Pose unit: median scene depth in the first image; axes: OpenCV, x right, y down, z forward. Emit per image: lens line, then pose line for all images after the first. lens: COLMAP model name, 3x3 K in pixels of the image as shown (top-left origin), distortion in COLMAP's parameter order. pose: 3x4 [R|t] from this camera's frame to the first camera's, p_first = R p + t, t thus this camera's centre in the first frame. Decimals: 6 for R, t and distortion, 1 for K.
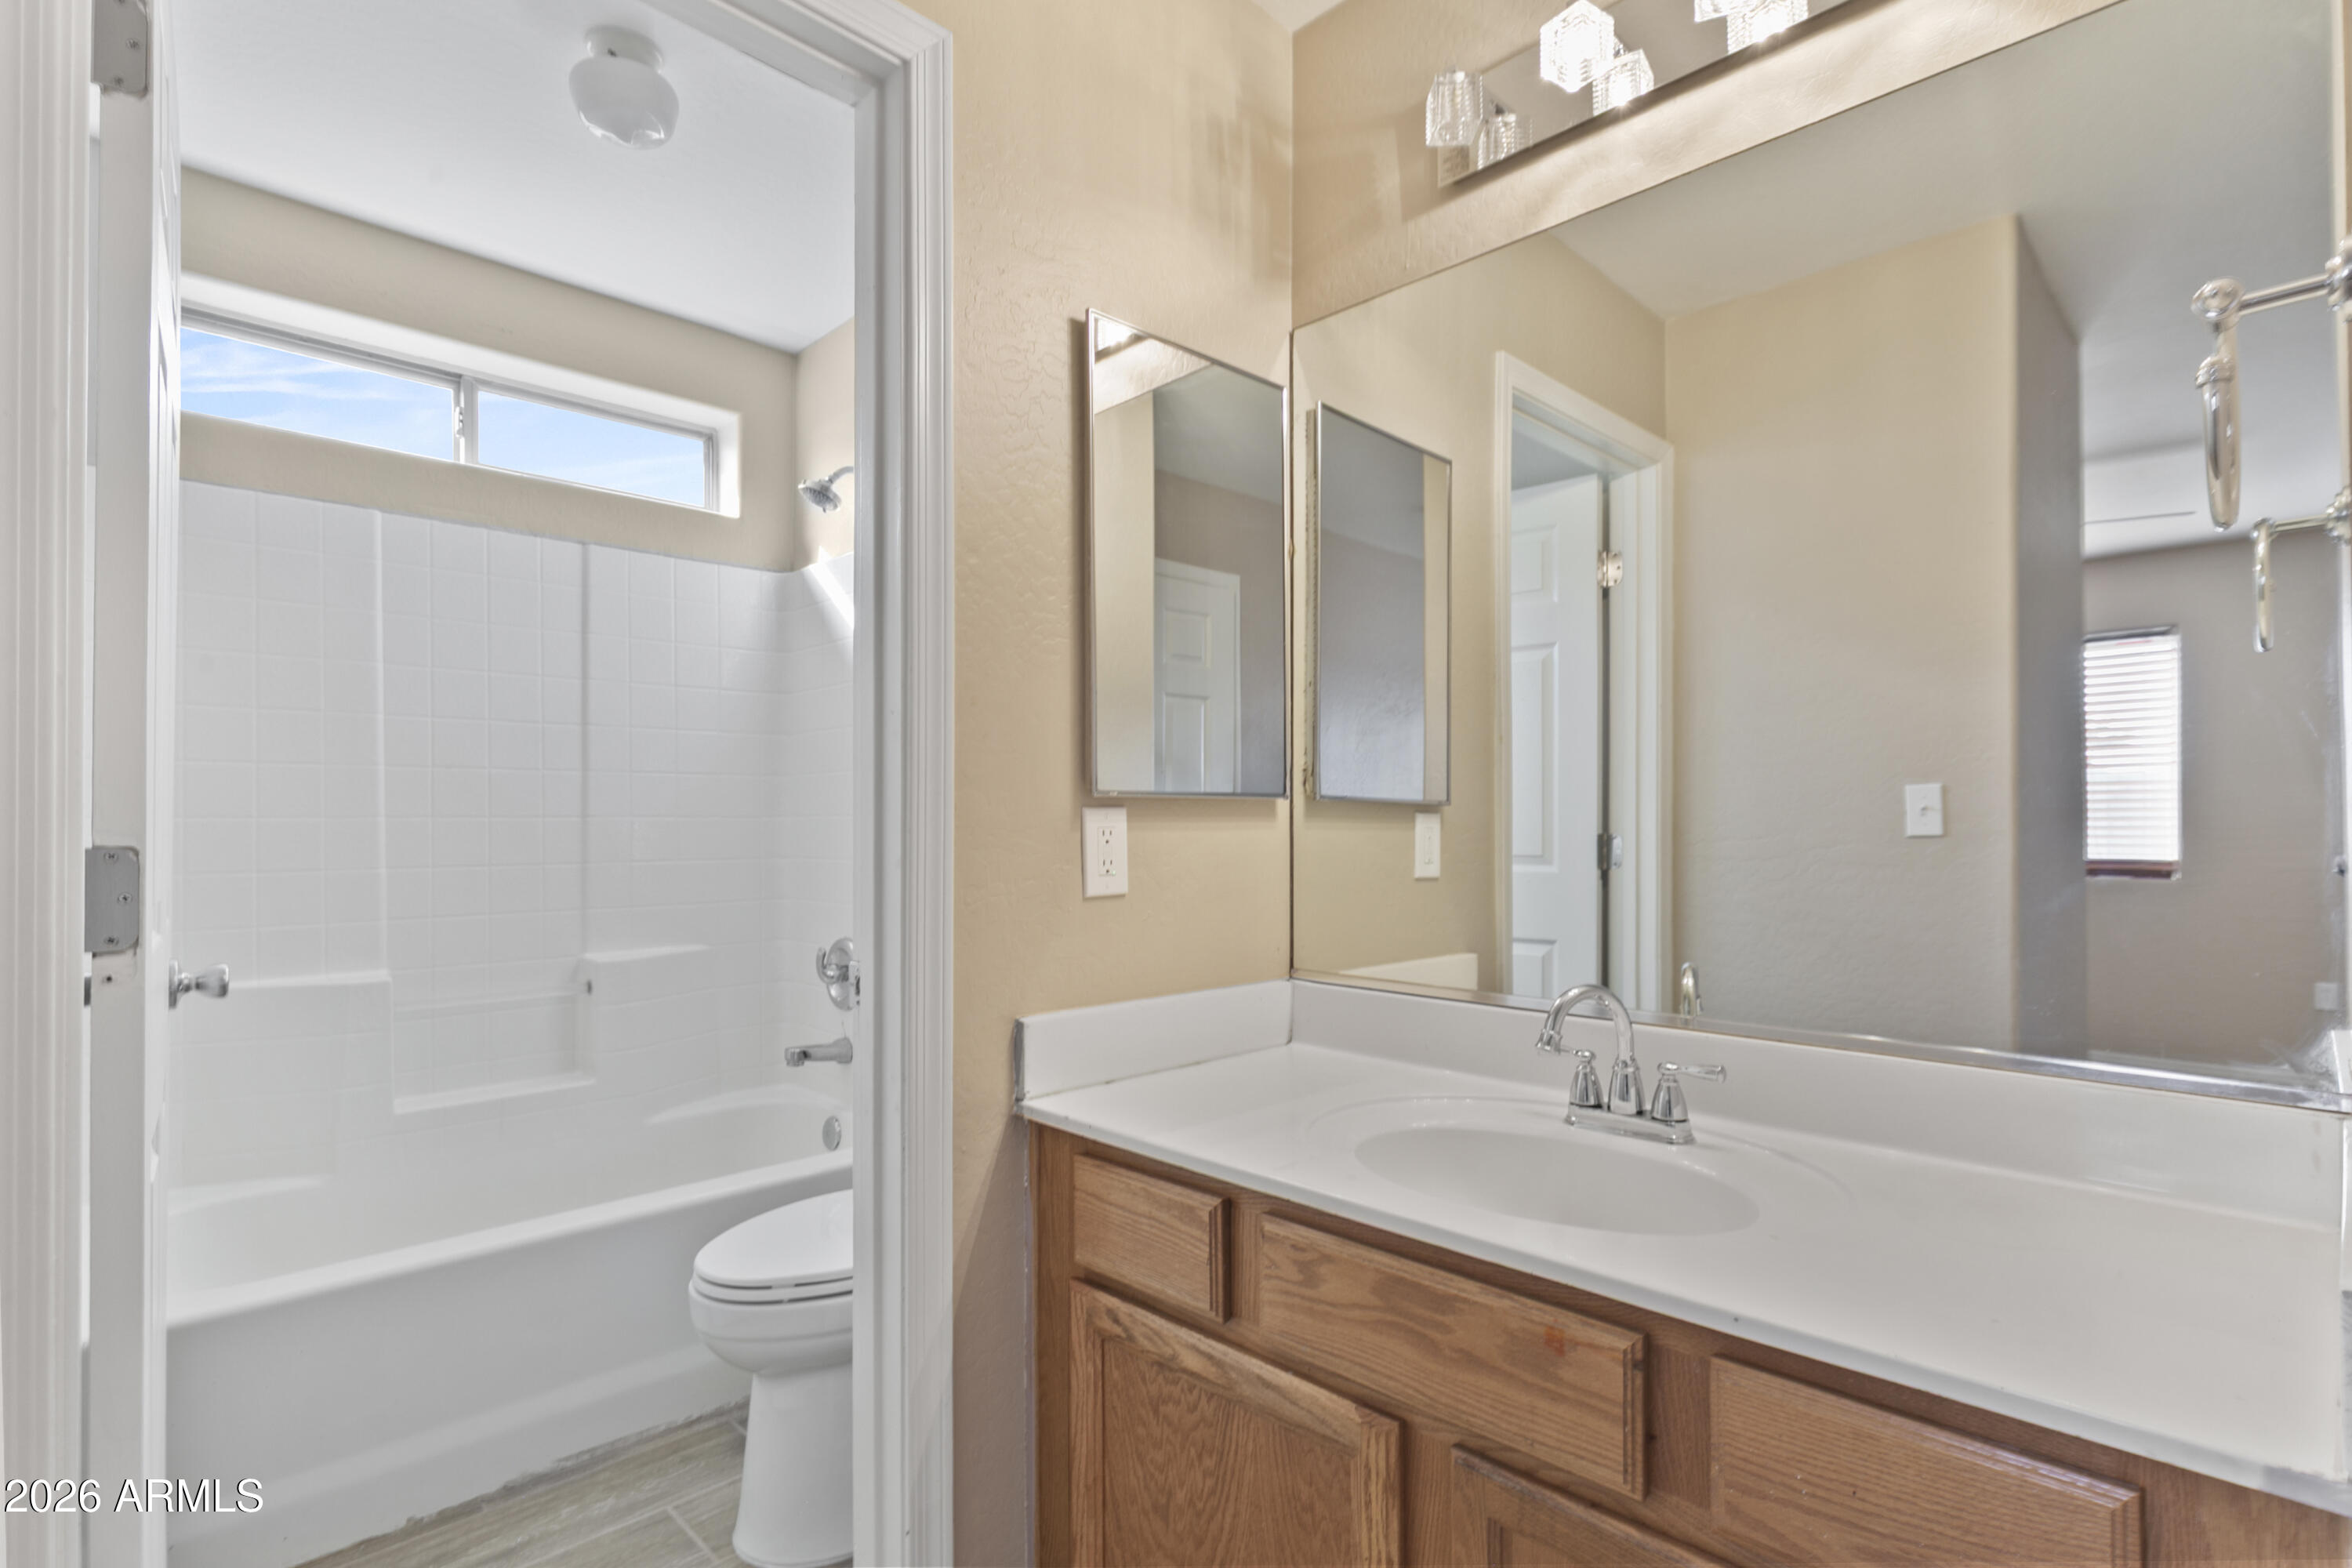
lens RADIAL K [[1125.4, 0, 1211.7], [0, 1125.4, 782.0], [0, 0, 1]] dist [0.001612, 0.000164]
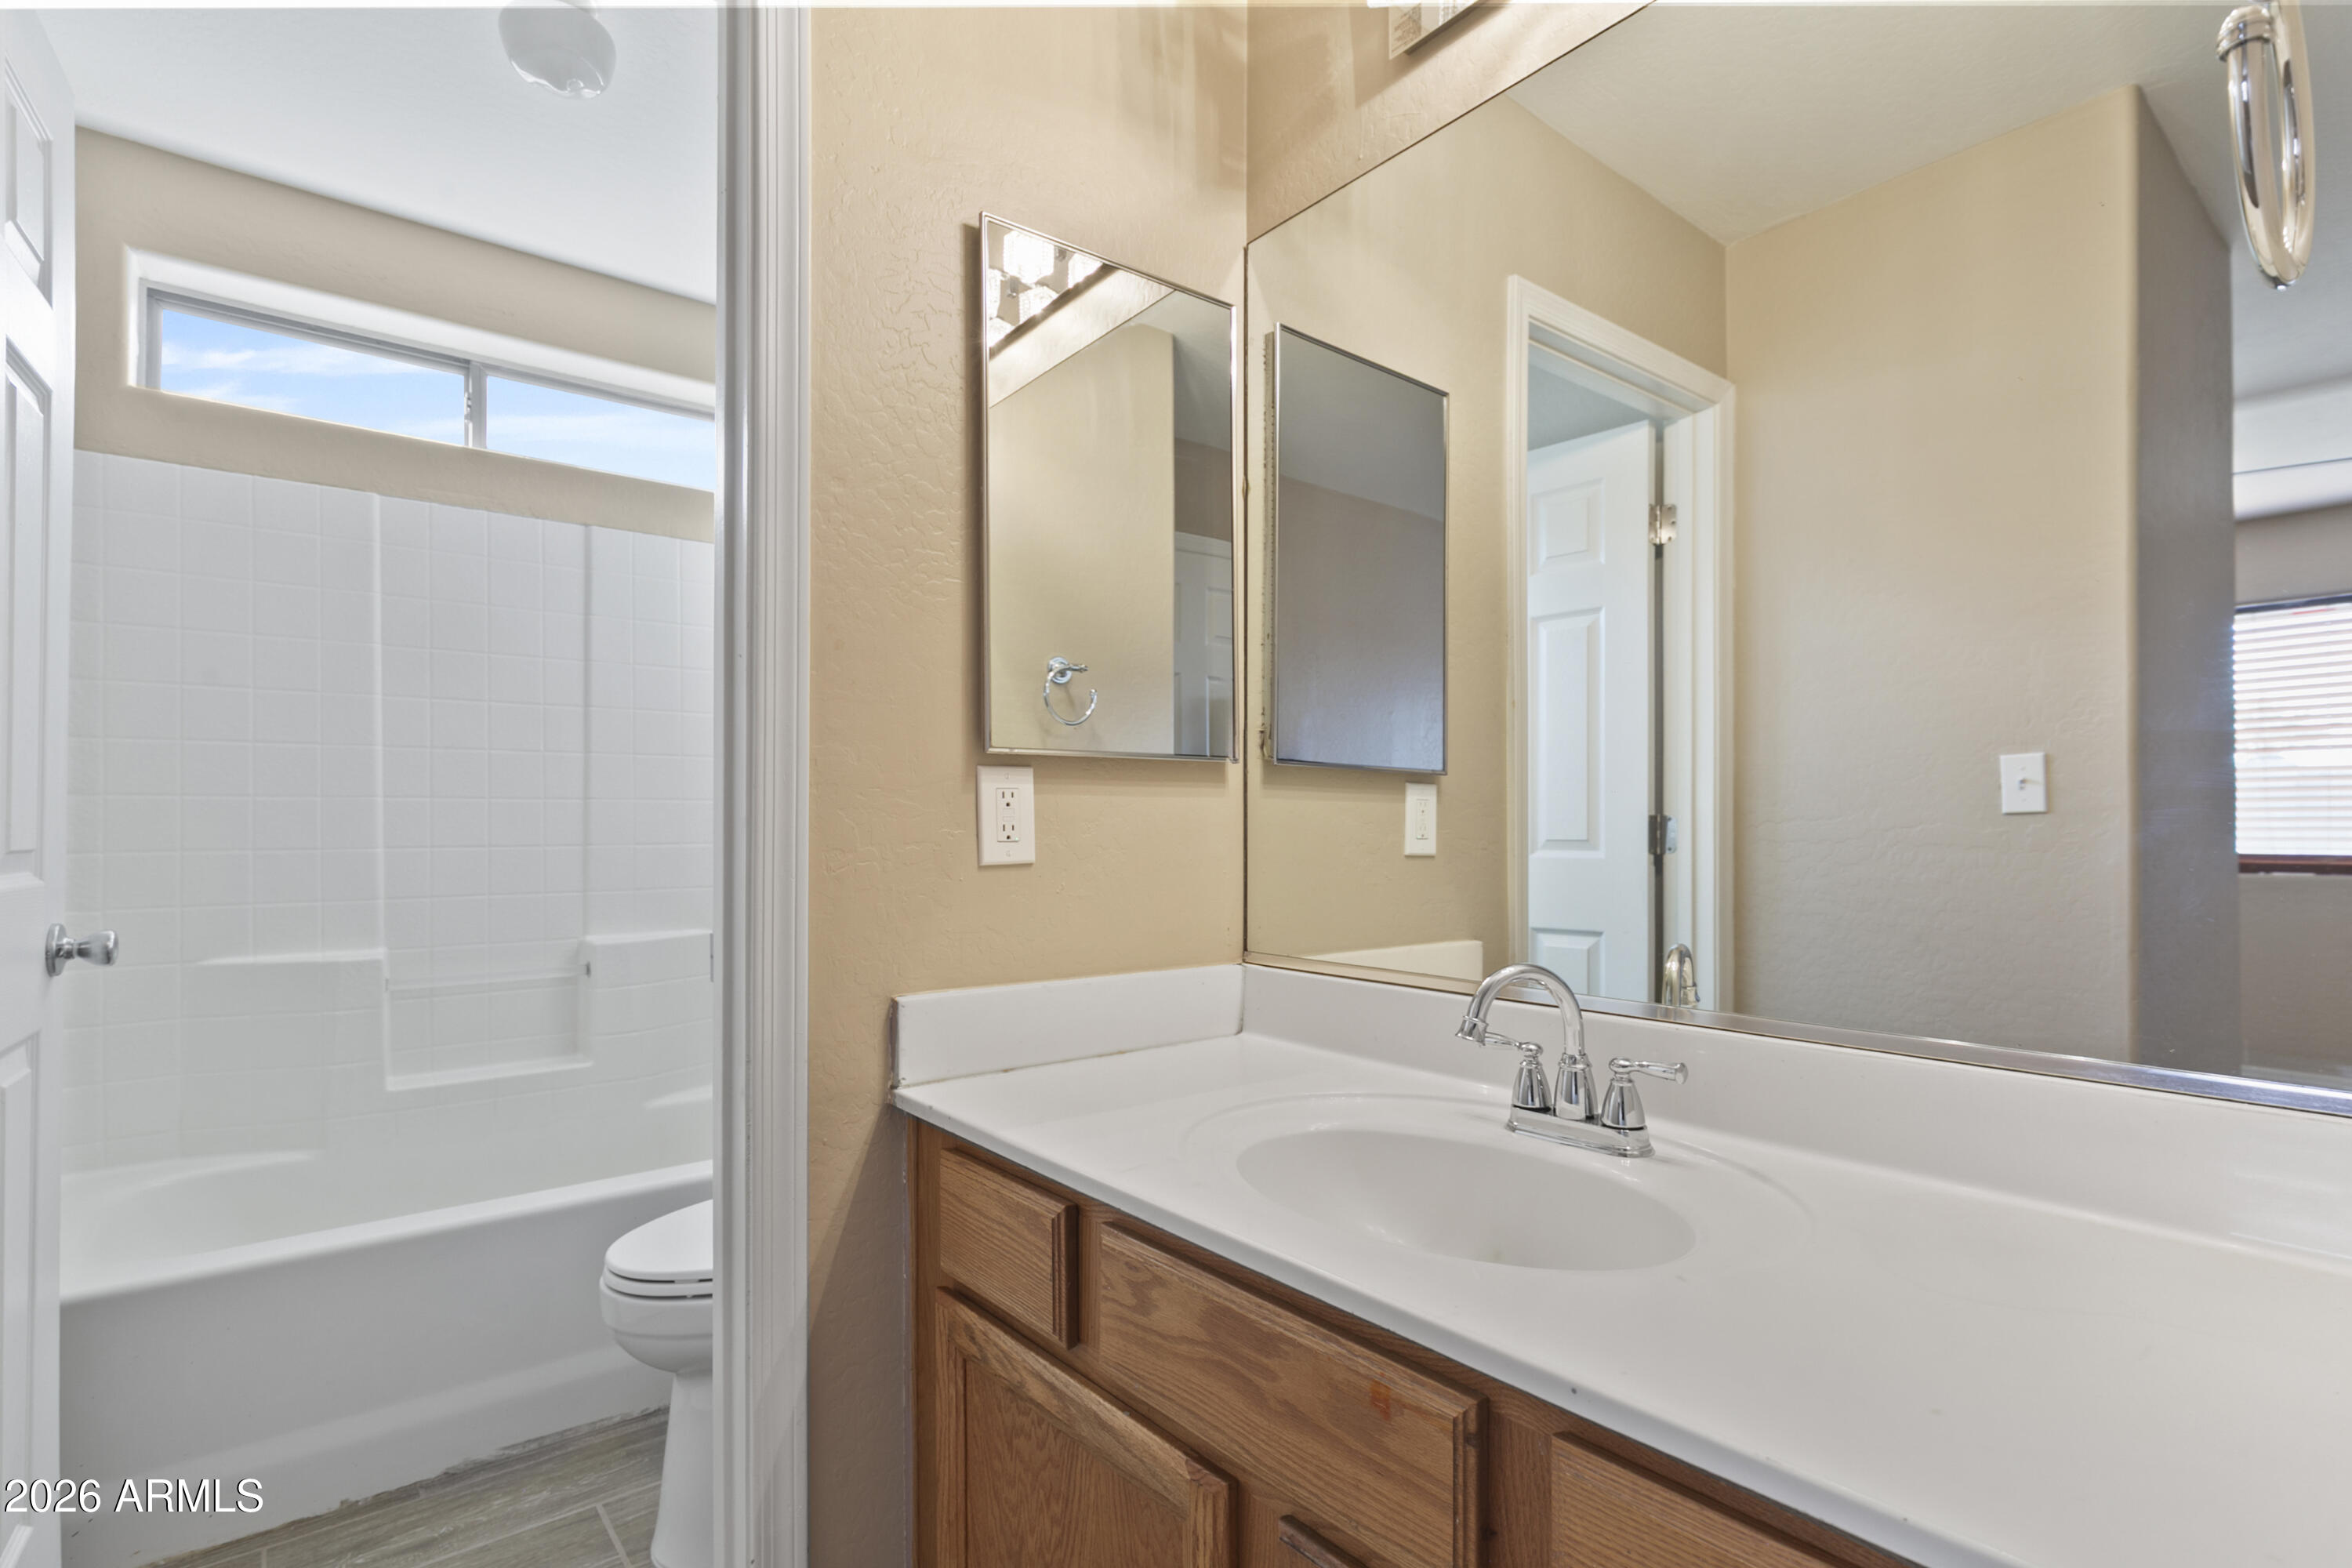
lens RADIAL K [[1109.0, 0, 1223.7], [0, 1109.0, 795.7], [0, 0, 1]] dist [0.000328, 0.000547]
pose [[0.994646, -0.005318, -0.103208, 0.170901], [0.005982, 0.999963, 0.006118, 0.041474], [0.103172, -0.006703, 0.994641, 0.134224]]
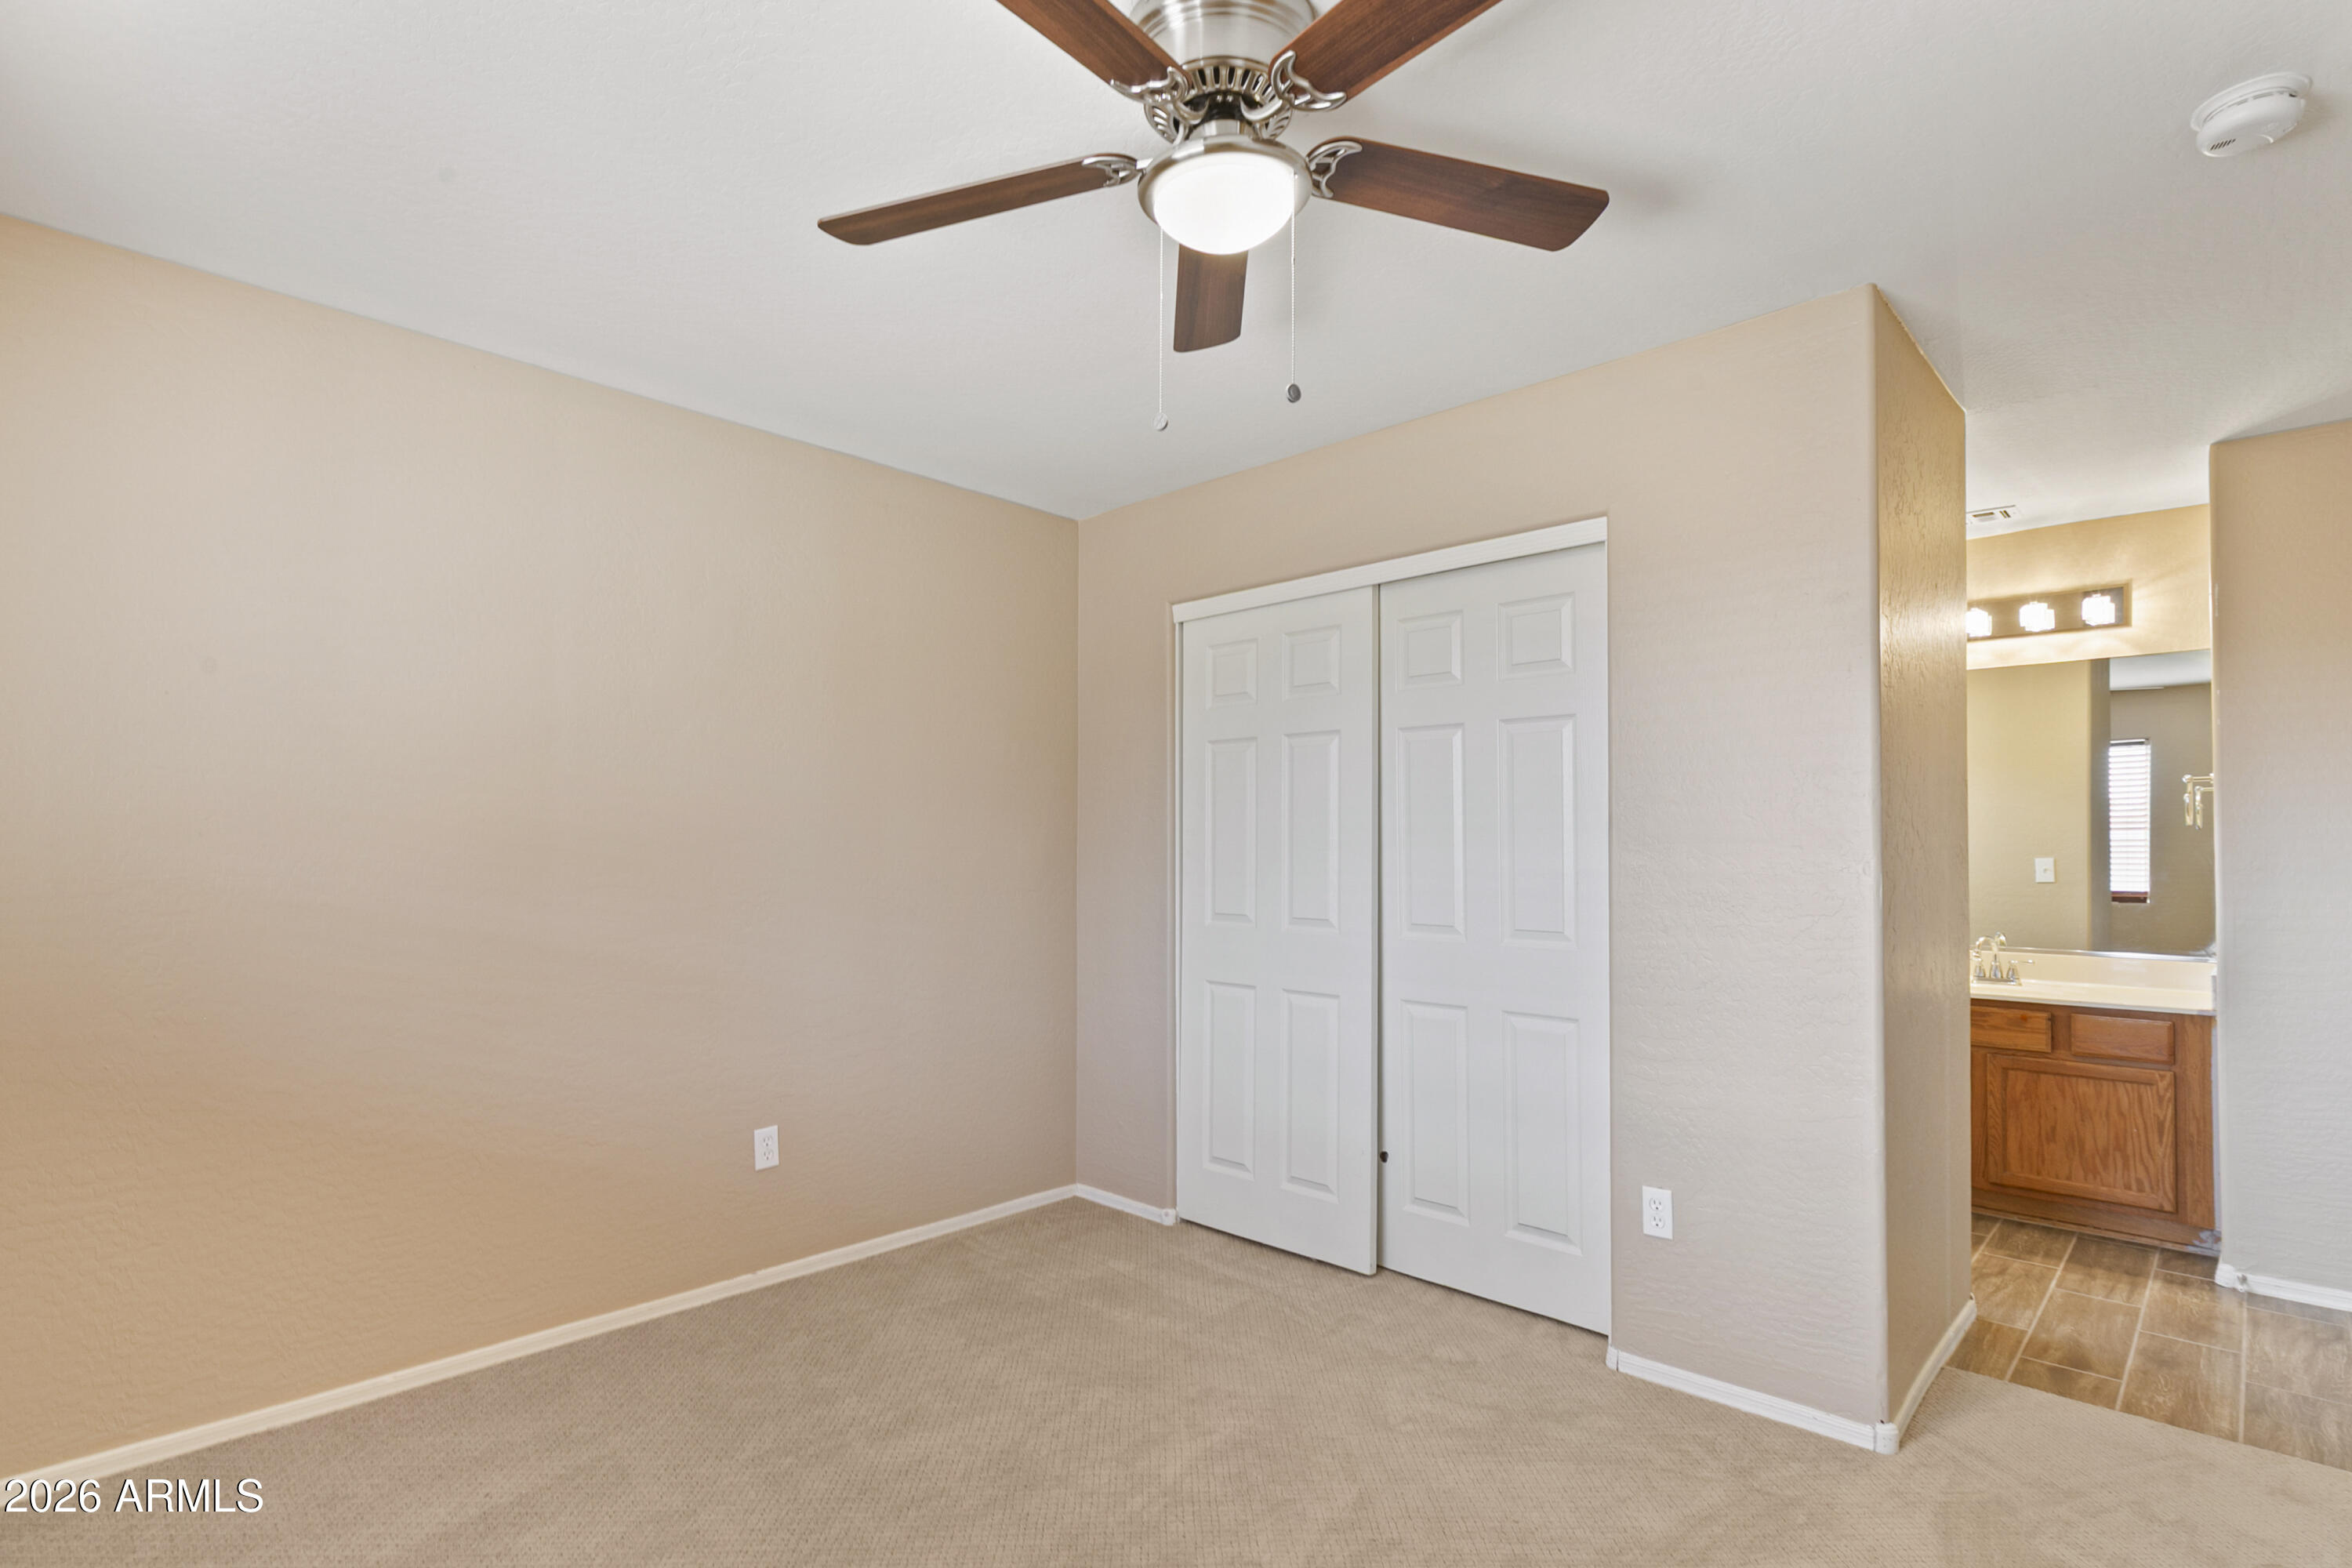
lens RADIAL K [[1134.4, 0, 1173.0], [0, 1134.4, 821.0], [0, 0, 1]] dist [0.001821, -0.000830]
pose [[0.999895, -0.000601, 0.014494, -1.686304], [0.000442, 0.999940, 0.010971, -0.148474], [-0.014500, -0.010964, 0.999835, -1.806607]]
